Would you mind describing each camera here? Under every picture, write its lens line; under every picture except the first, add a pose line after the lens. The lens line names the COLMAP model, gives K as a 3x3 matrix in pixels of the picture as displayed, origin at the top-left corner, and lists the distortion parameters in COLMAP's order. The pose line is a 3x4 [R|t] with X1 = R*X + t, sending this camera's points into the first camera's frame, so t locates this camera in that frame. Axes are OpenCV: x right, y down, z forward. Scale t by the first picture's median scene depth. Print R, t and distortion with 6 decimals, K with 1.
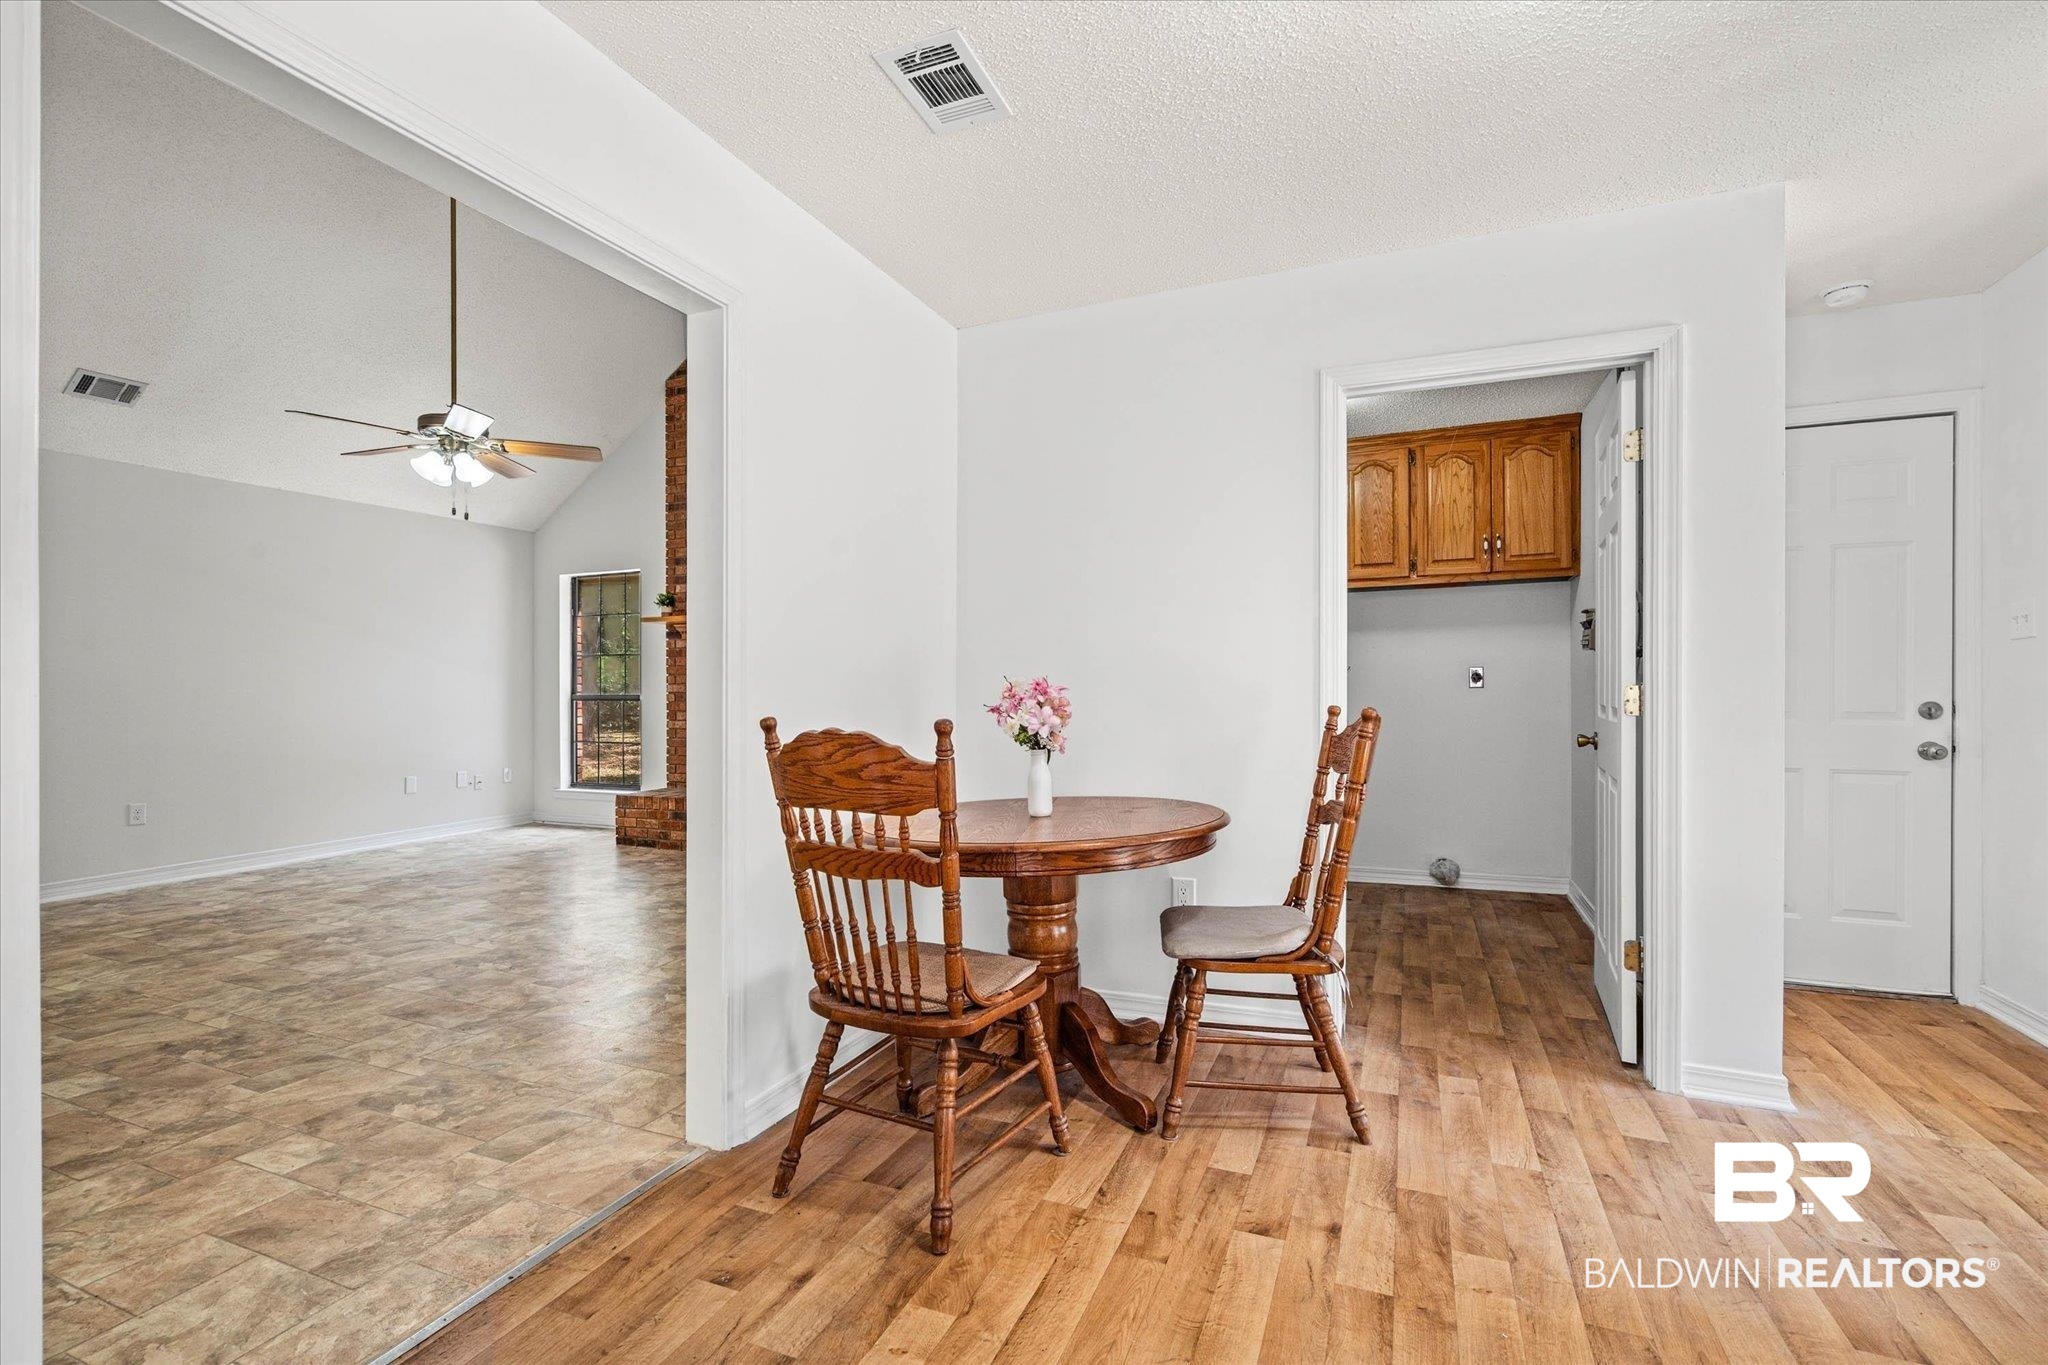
lens RADIAL K [[932.5, 0, 1003.6], [0, 932.5, 694.2], [0, 0, 1]] dist [-0.001006, 0.000596]
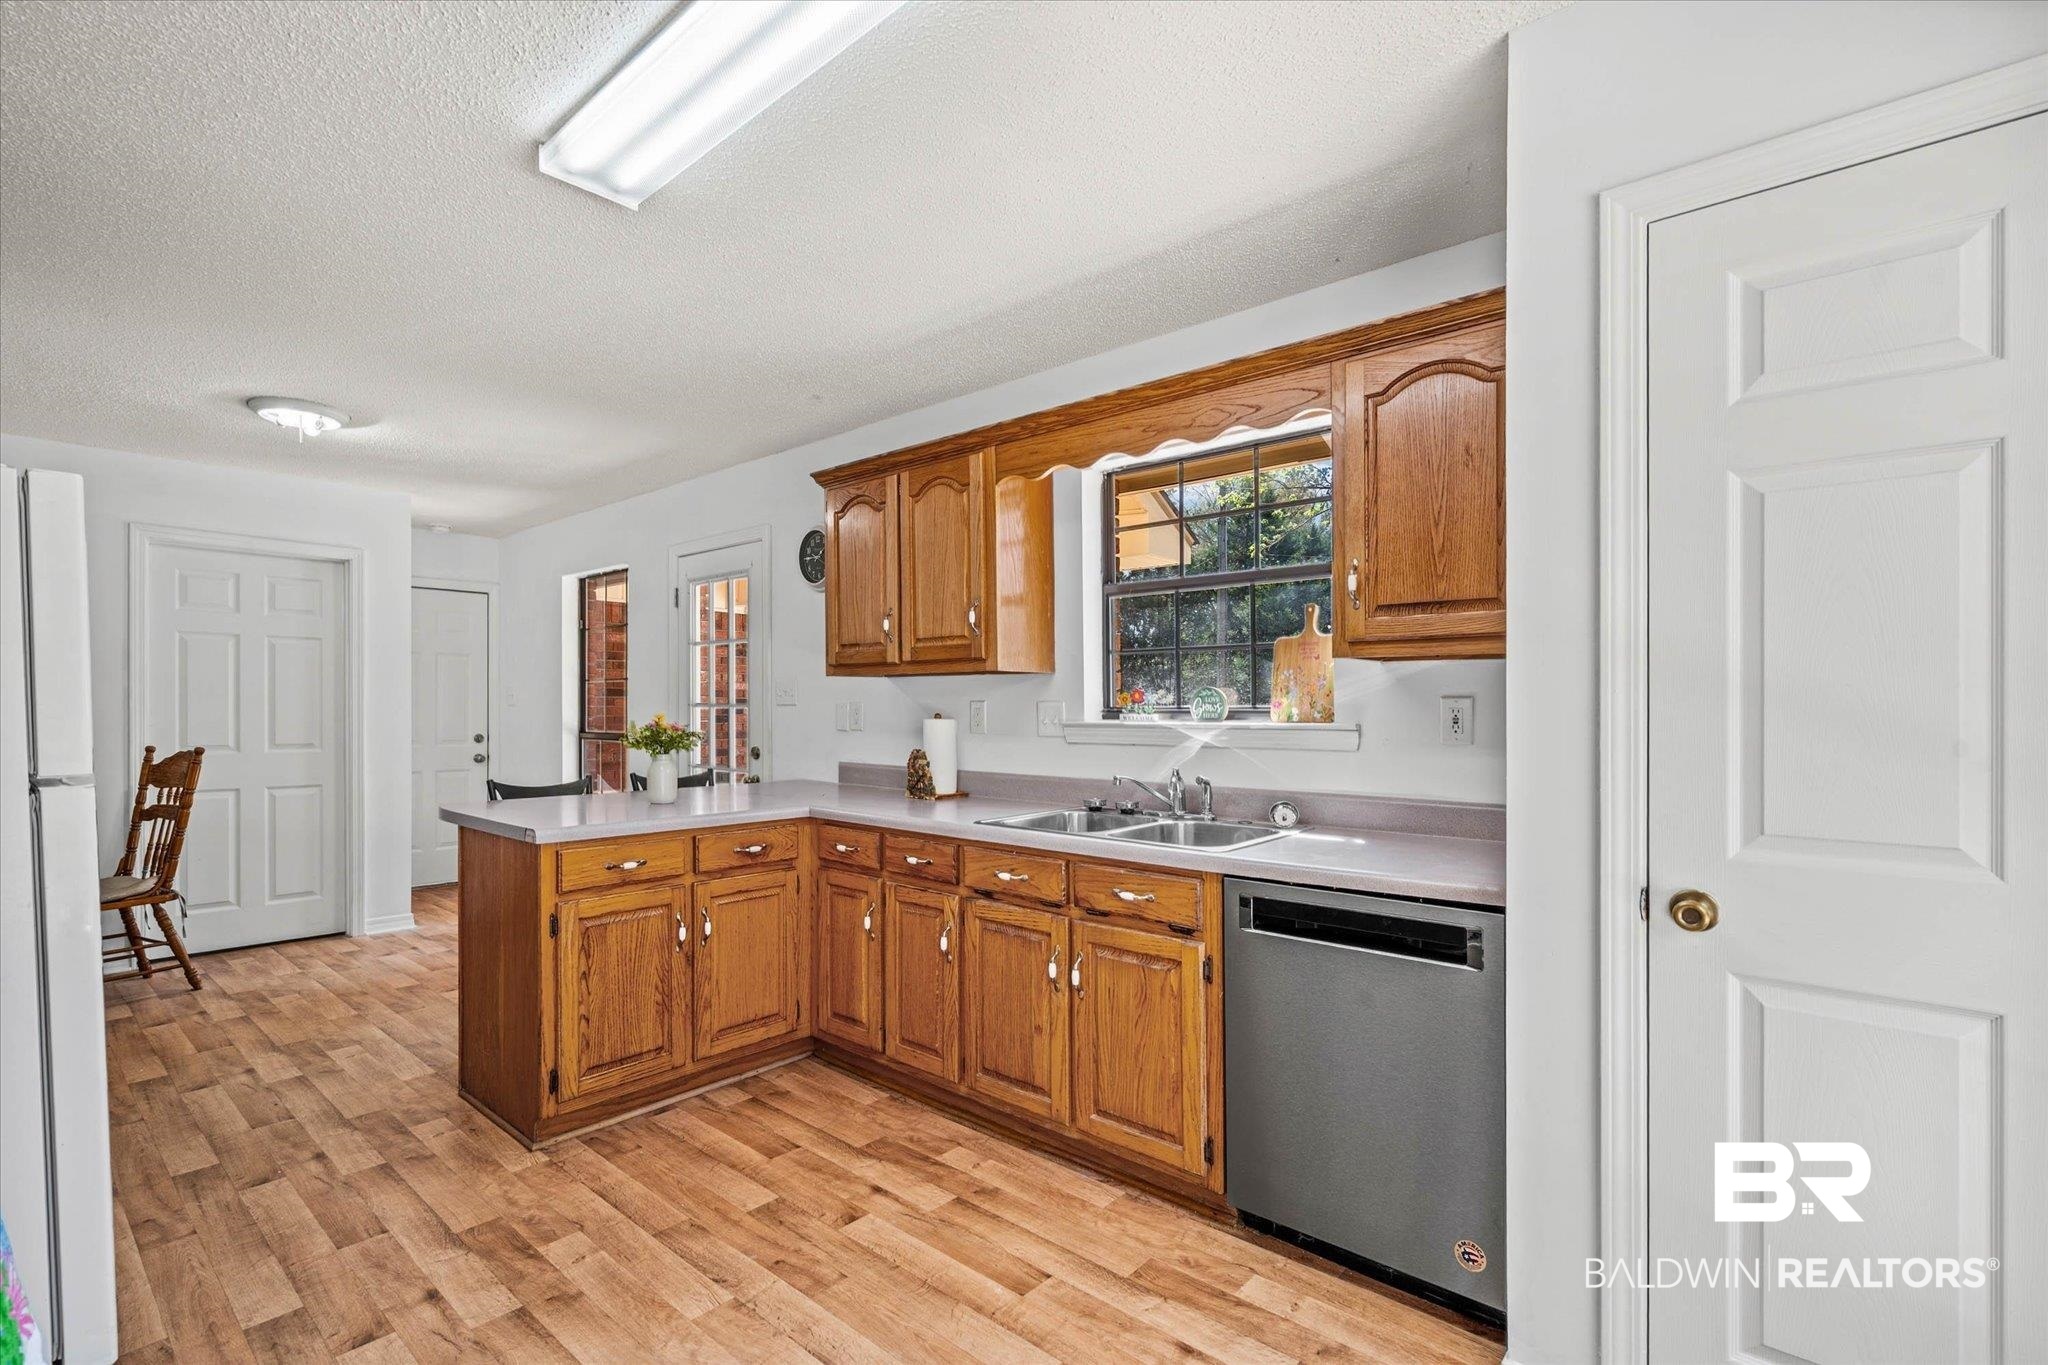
lens RADIAL K [[930.7, 0, 1024.1], [0, 930.7, 712.2], [0, 0, 1]] dist [-0.001138, -0.000302]
pose [[0.292472, 0.001597, 0.956273, -0.916997], [0.006605, 0.999971, -0.003690, -0.037670], [-0.956251, 0.007395, 0.292453, -1.121192]]
